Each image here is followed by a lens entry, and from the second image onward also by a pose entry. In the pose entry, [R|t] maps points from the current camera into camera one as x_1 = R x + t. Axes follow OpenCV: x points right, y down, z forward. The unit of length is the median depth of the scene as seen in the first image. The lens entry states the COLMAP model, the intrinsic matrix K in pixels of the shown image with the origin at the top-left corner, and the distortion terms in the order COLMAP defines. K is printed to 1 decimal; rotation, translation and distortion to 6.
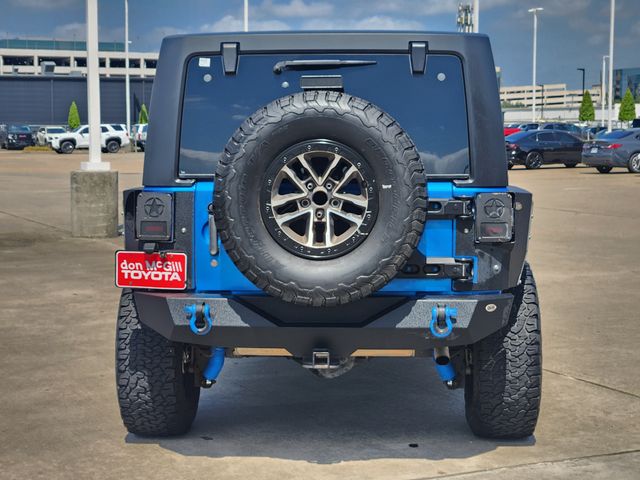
lens RADIAL K [[1299.7, 0, 312.2], [0, 1299.7, 239.5], [0, 0, 1]] dist [-0.795663, 8.417647]
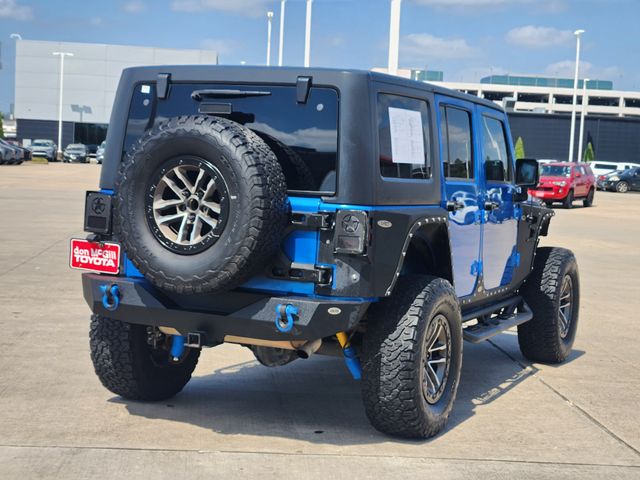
lens RADIAL K [[1299.7, 0, 312.2], [0, 1299.7, 239.5], [0, 0, 1]] dist [-0.795663, 8.417647]
pose [[0.927904, 0.069656, -0.366254, 0.526639], [-0.079948, 0.996714, -0.012987, 0.007103], [0.364146, 0.041332, 0.930424, -0.070877]]
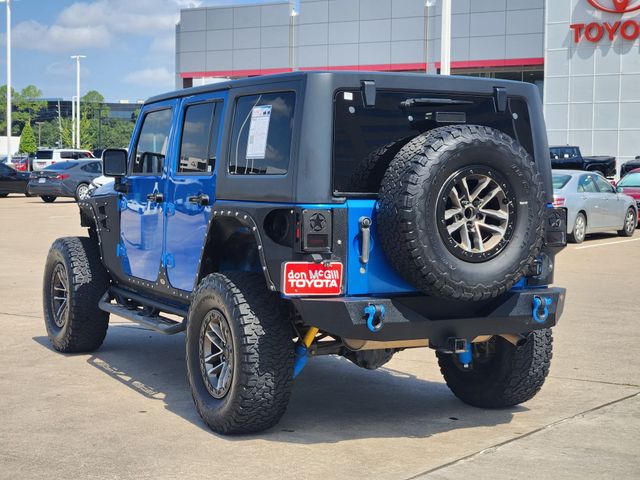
lens RADIAL K [[1299.7, 0, 312.2], [0, 1299.7, 239.5], [0, 0, 1]] dist [-0.795663, 8.417647]
pose [[0.864764, -0.018134, 0.501851, -0.705080], [0.030453, 0.999402, -0.016363, 0.008474], [-0.501254, 0.029433, 0.864799, 0.018856]]
